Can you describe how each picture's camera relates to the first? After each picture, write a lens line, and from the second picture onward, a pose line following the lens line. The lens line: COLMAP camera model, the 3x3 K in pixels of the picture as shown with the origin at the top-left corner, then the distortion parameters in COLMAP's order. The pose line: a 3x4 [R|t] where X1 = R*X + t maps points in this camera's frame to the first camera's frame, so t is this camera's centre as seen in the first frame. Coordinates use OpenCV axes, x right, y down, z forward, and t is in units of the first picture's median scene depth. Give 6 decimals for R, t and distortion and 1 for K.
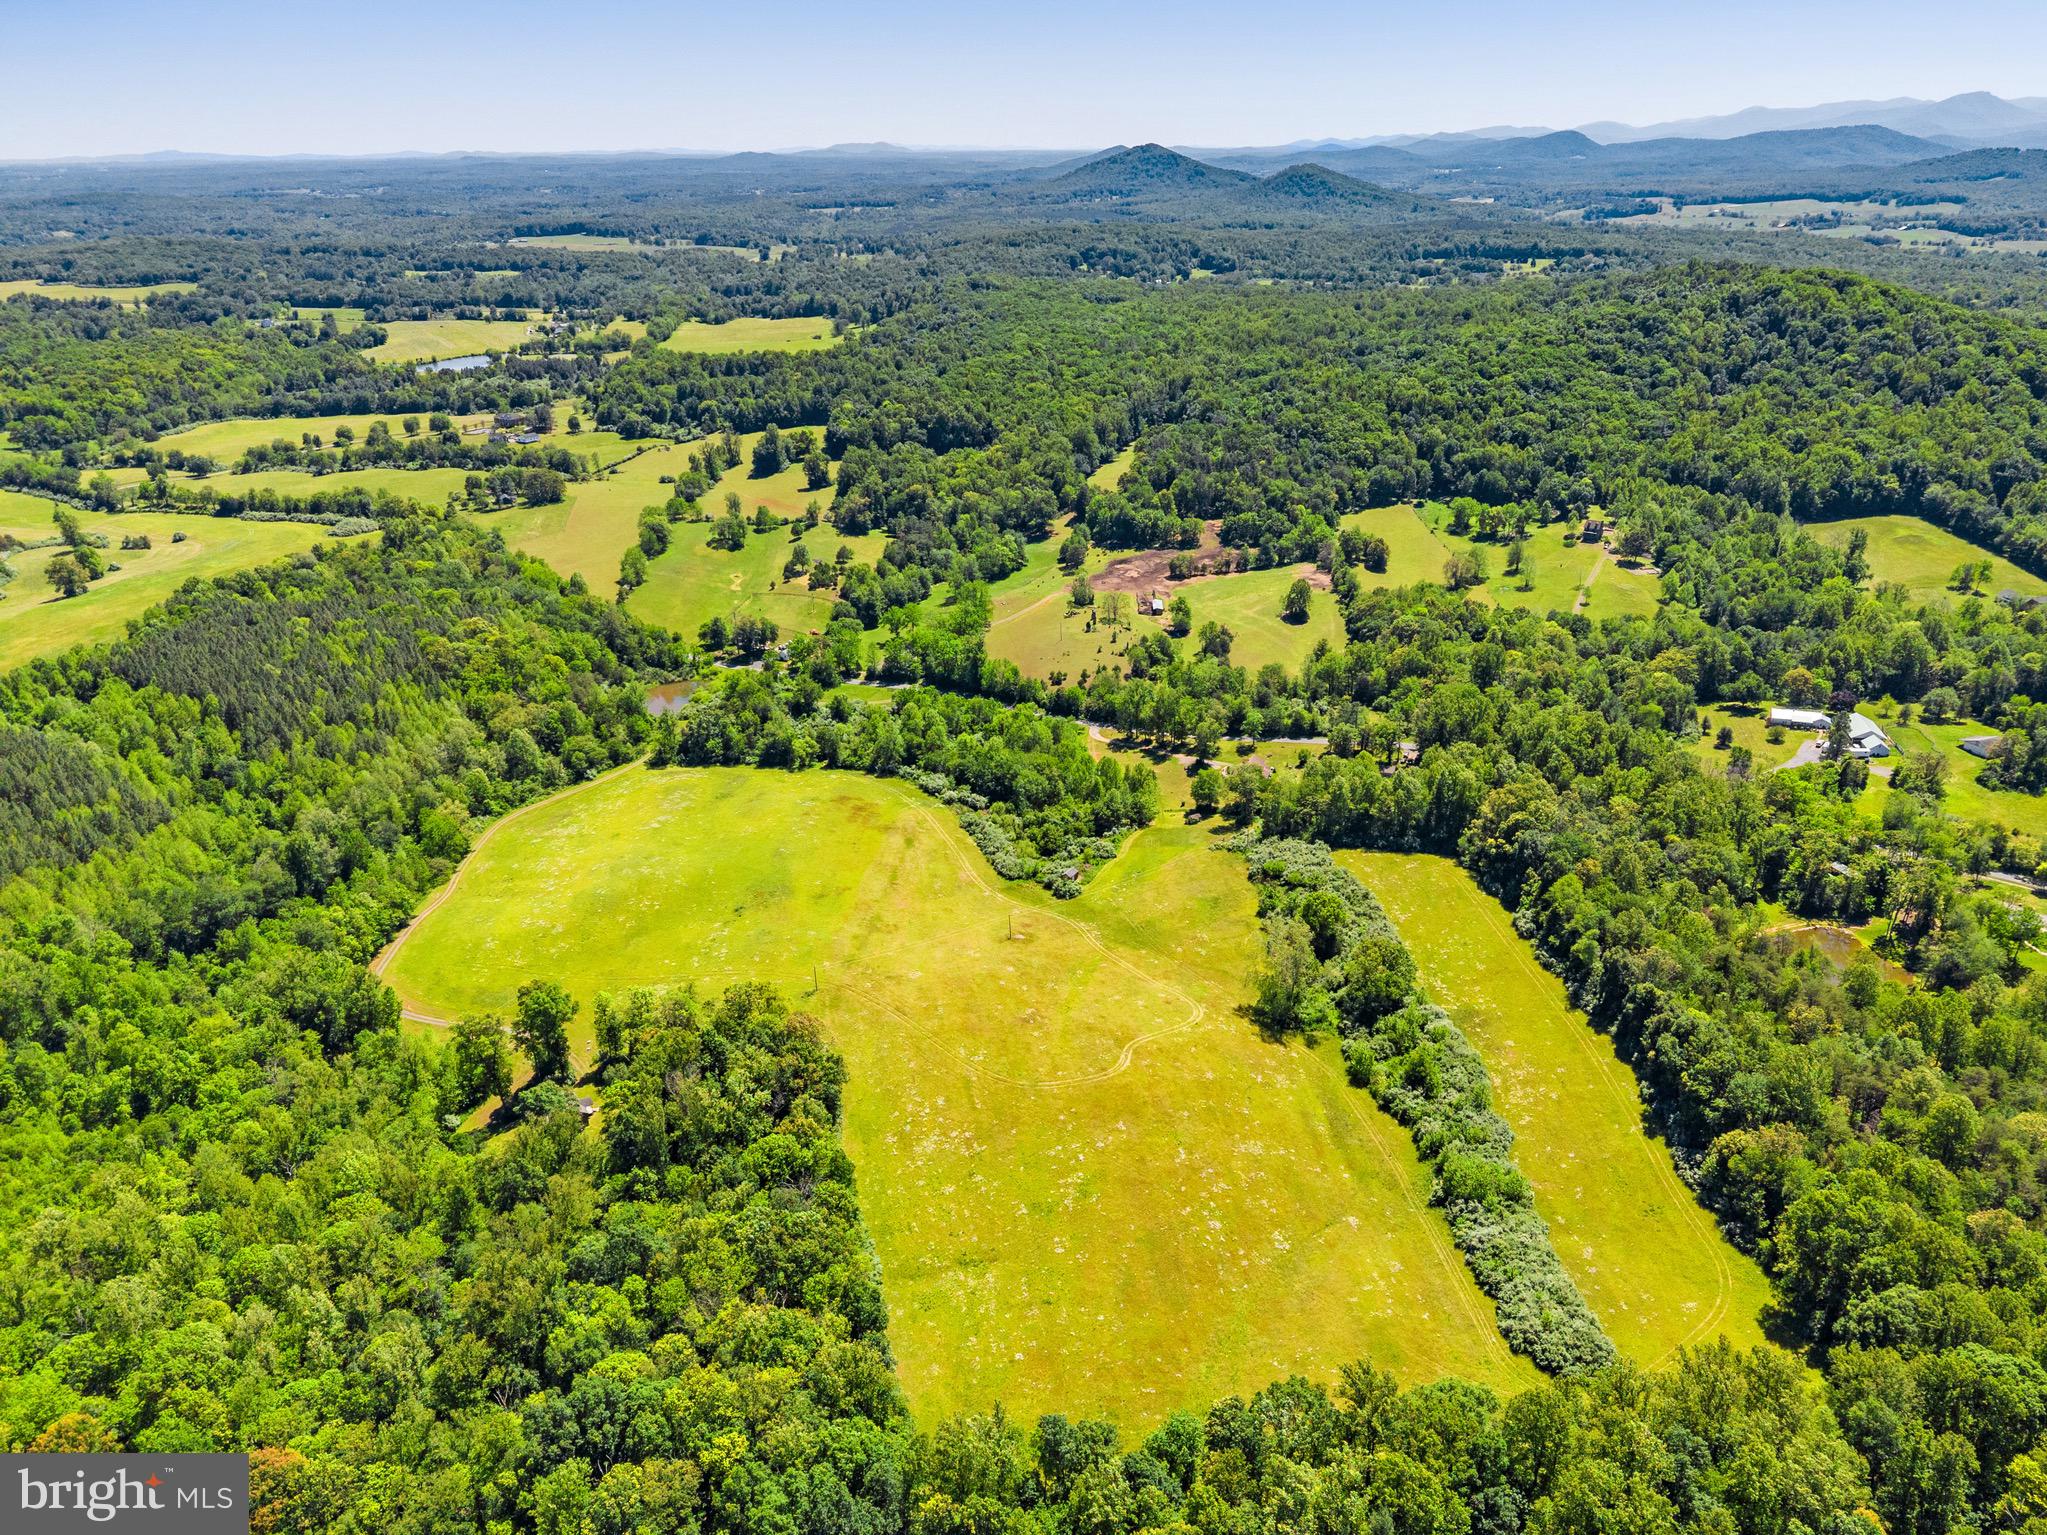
lens RADIAL K [[1459.2, 0, 1106.4], [0, 1459.2, 866.8], [0, 0, 1]] dist [0.030097, -0.041605]
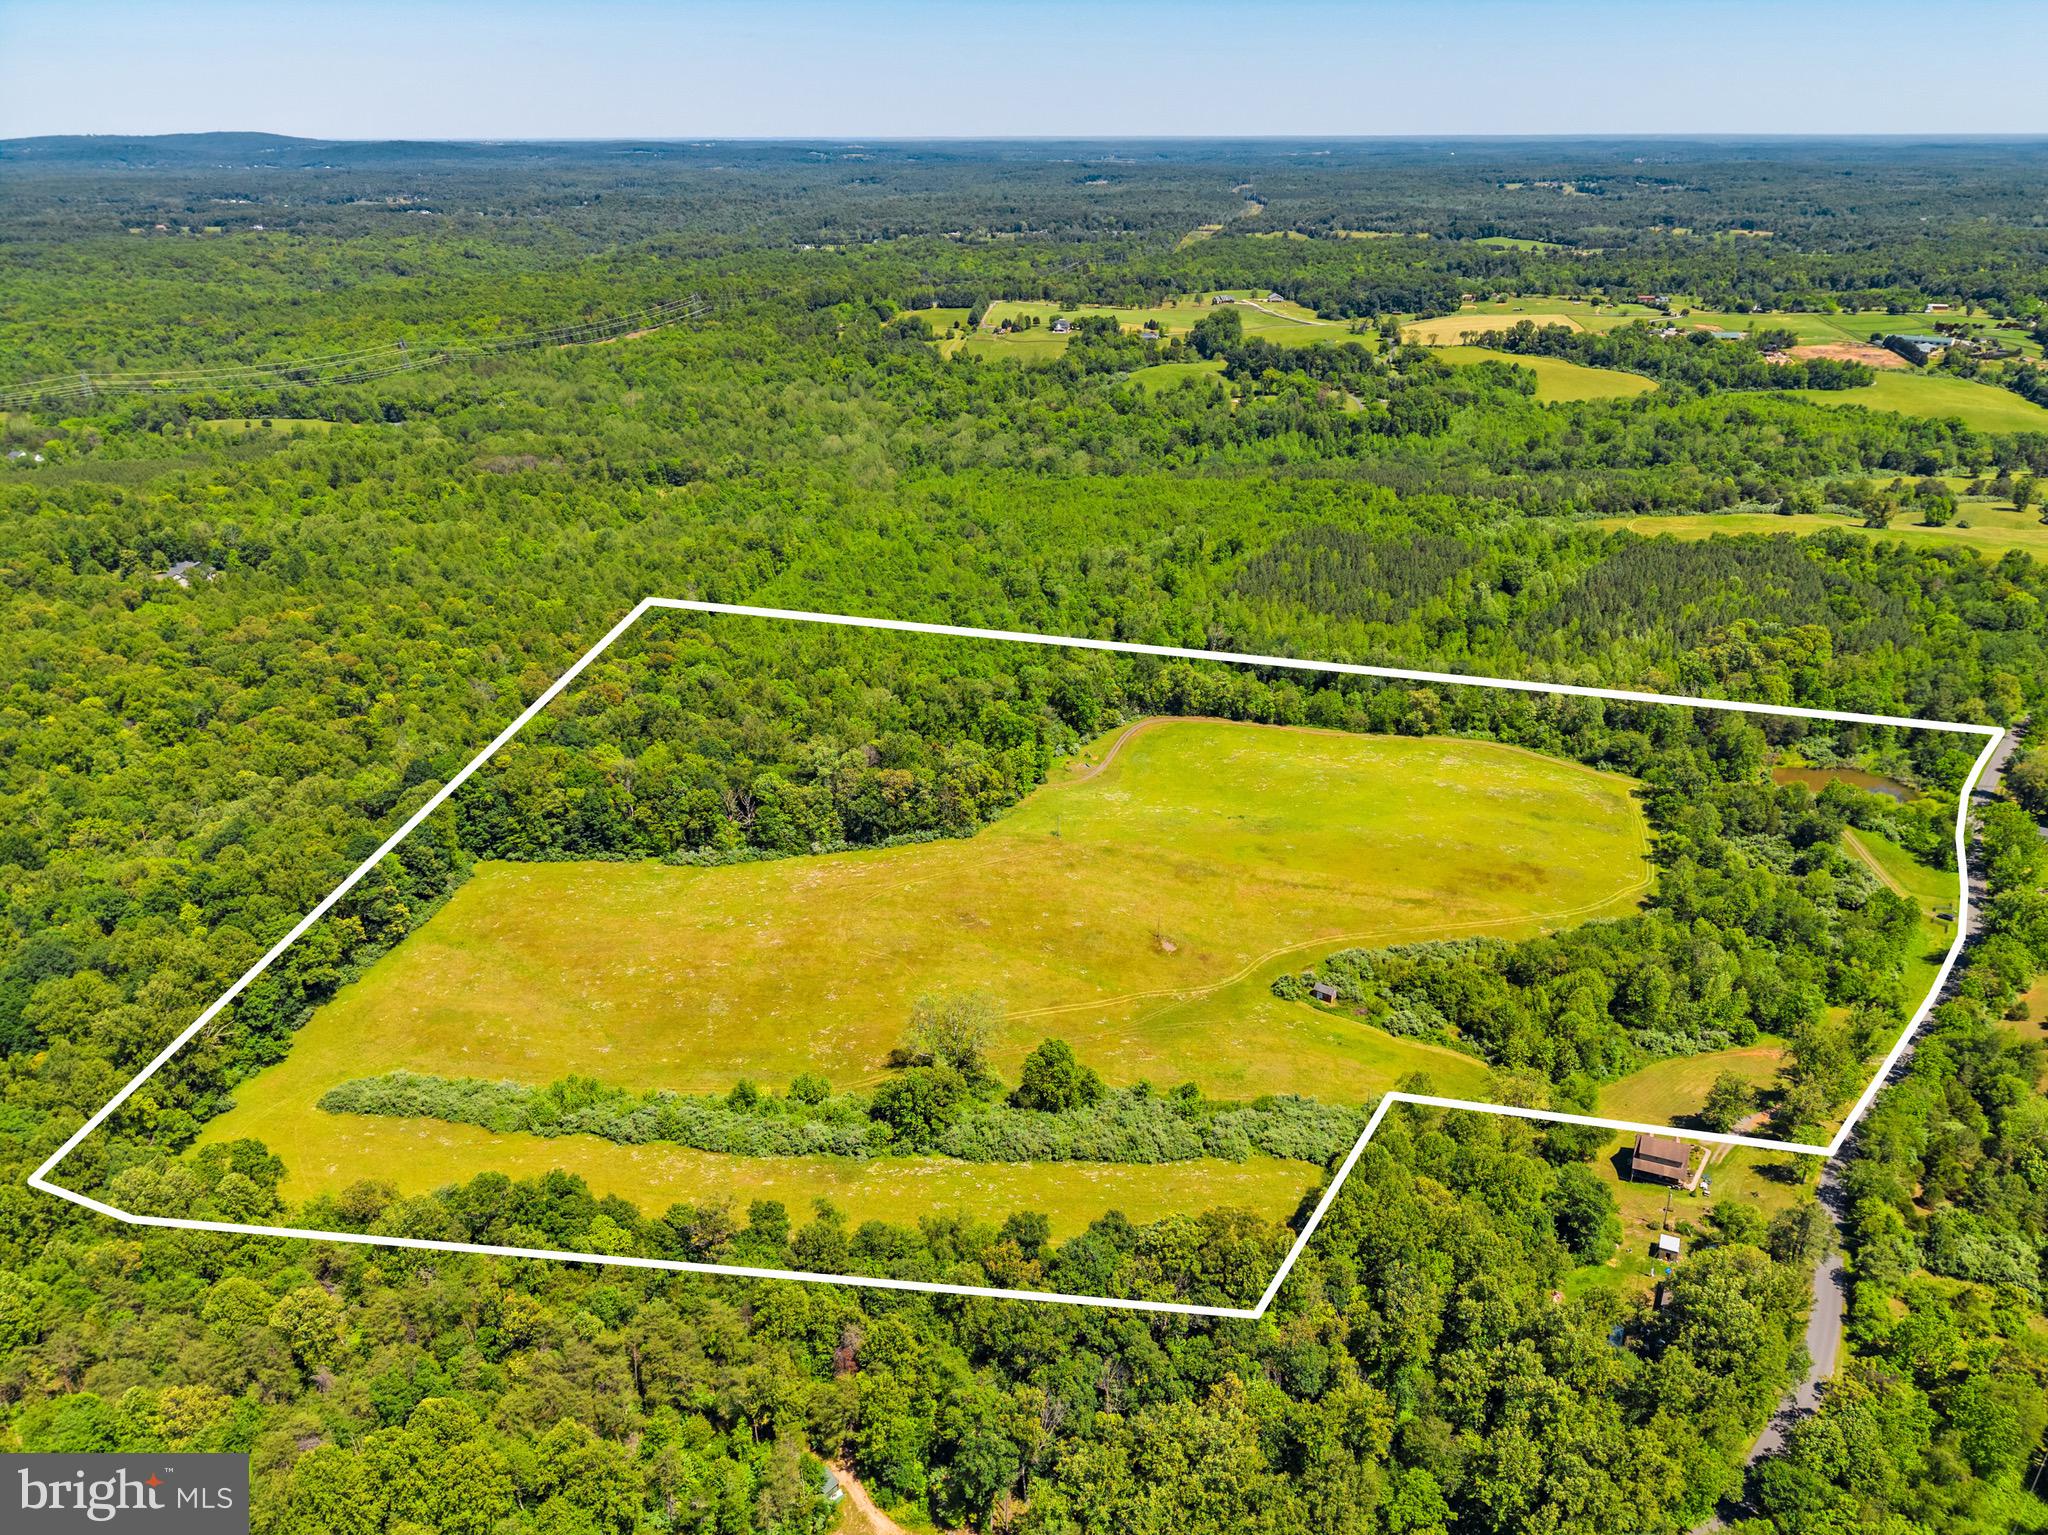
lens RADIAL K [[1426.1, 0, 1081.1], [0, 1426.1, 800.8], [0, 0, 1]] dist [0.005725, -0.002370]
pose [[-0.140148, 0.431077, -0.891365, 0.553092], [-0.436453, 0.781171, 0.446408, -0.314218], [0.888745, 0.451602, 0.078665, 0.607597]]
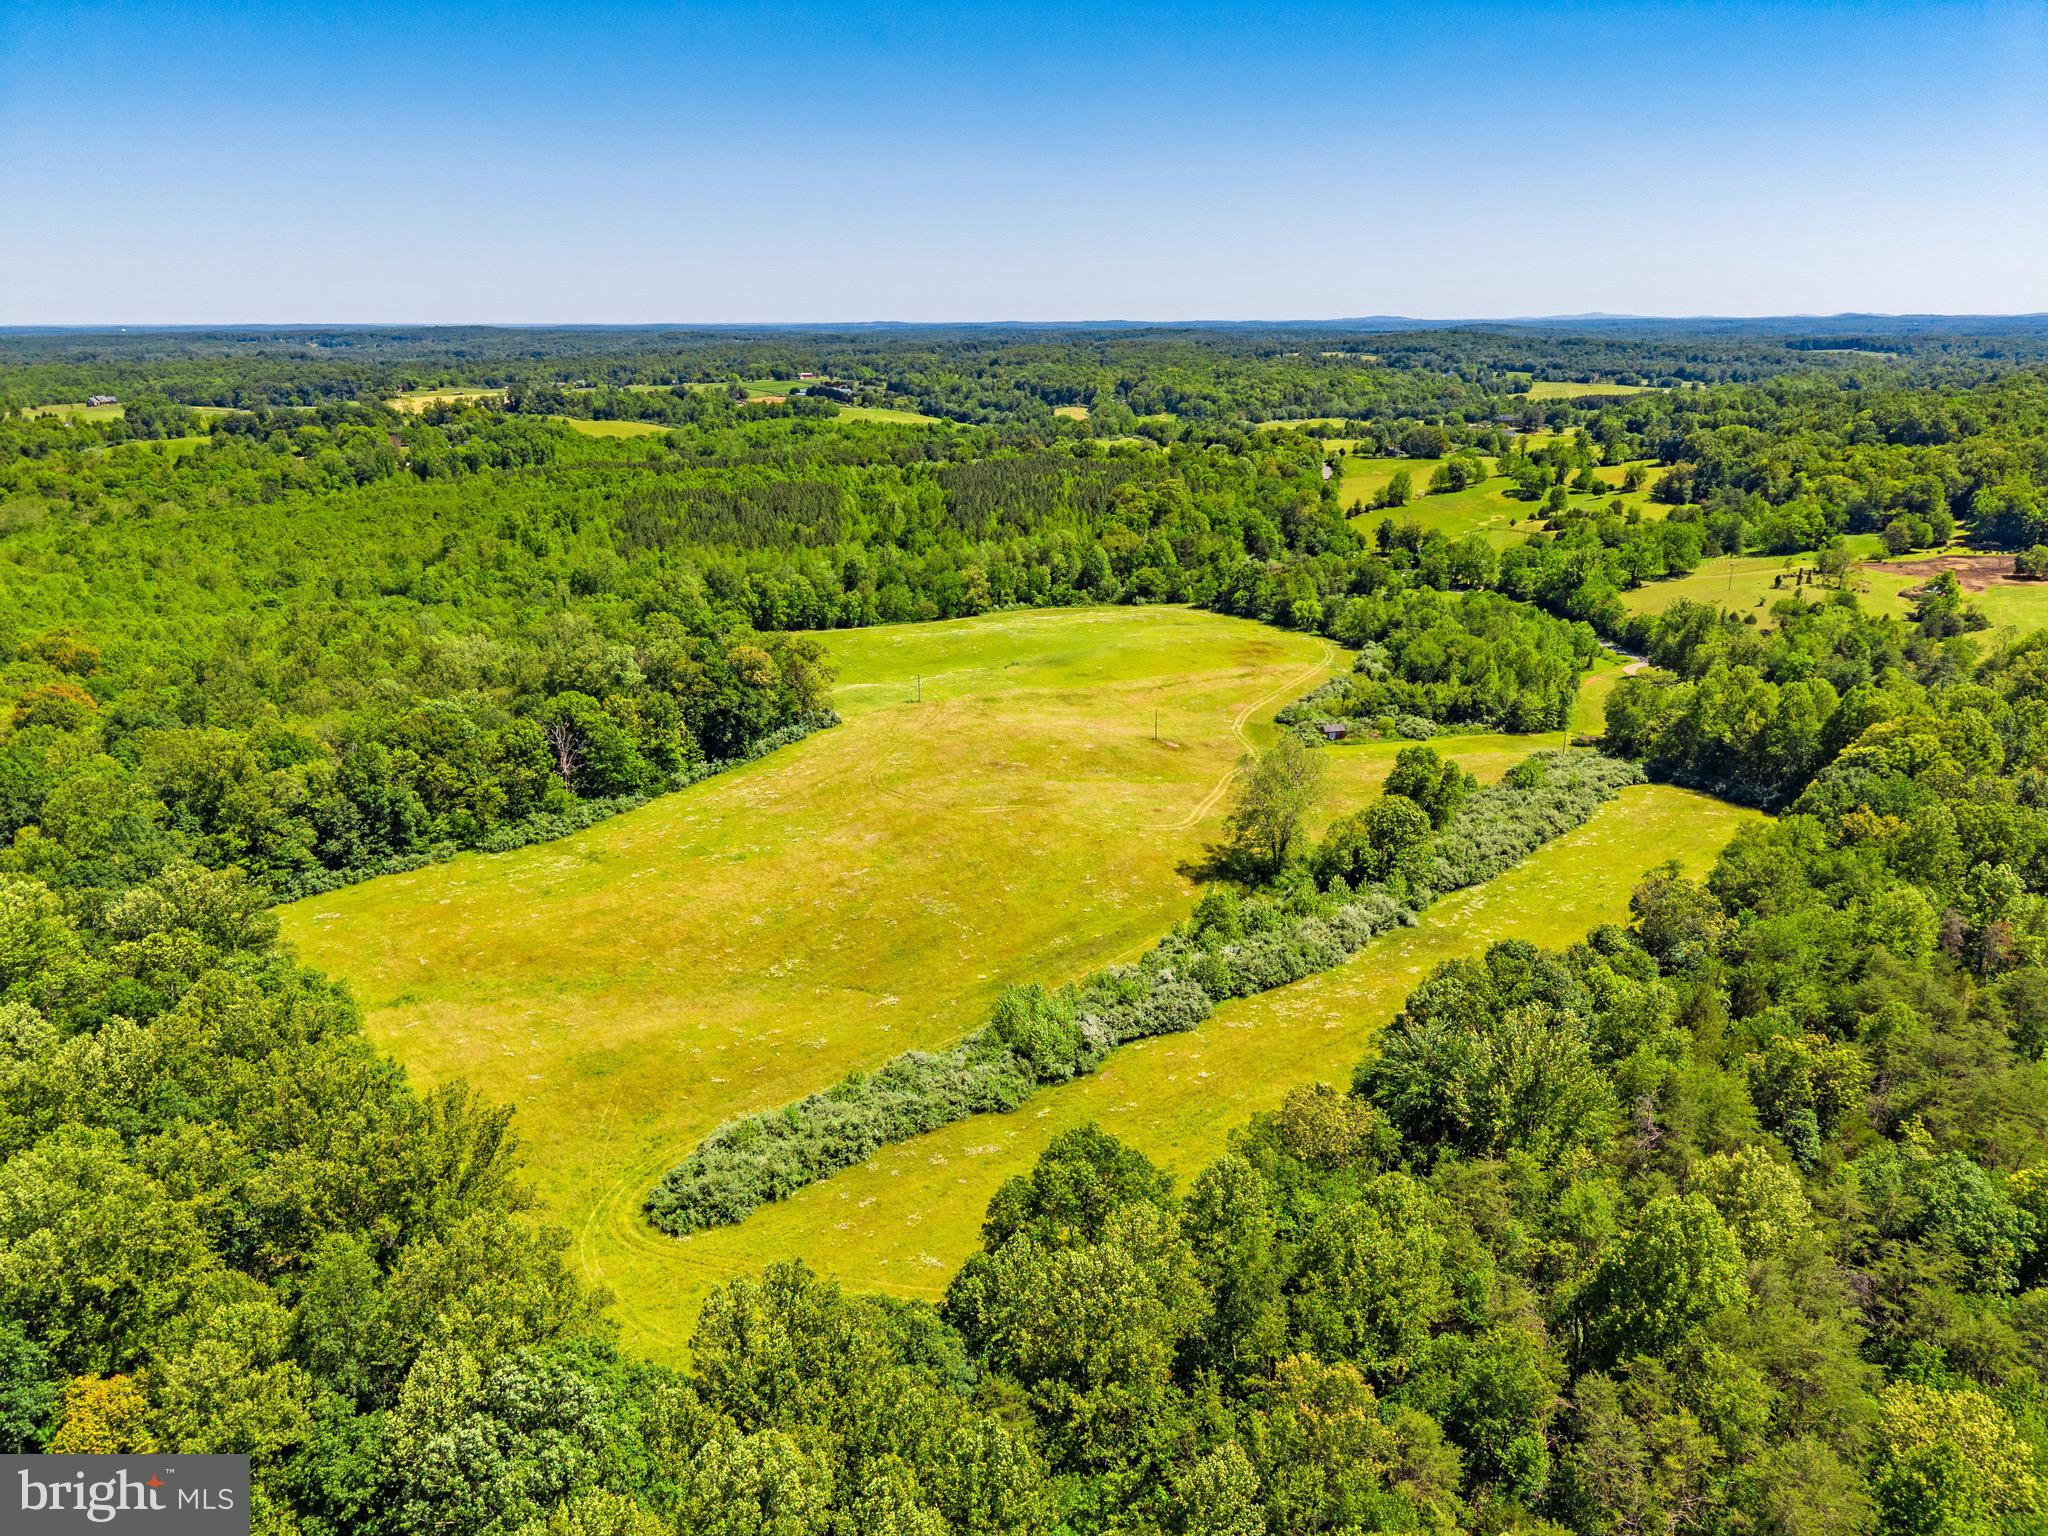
lens RADIAL K [[1355.9, 0, 1021.6], [0, 1355.9, 775.1], [0, 0, 1]] dist [0.031088, -0.028484]
pose [[0.621912, 0.256285, -0.739962, 0.339010], [-0.348656, 0.936725, 0.031401, 0.051187], [0.701188, 0.238463, 0.671915, 0.309067]]
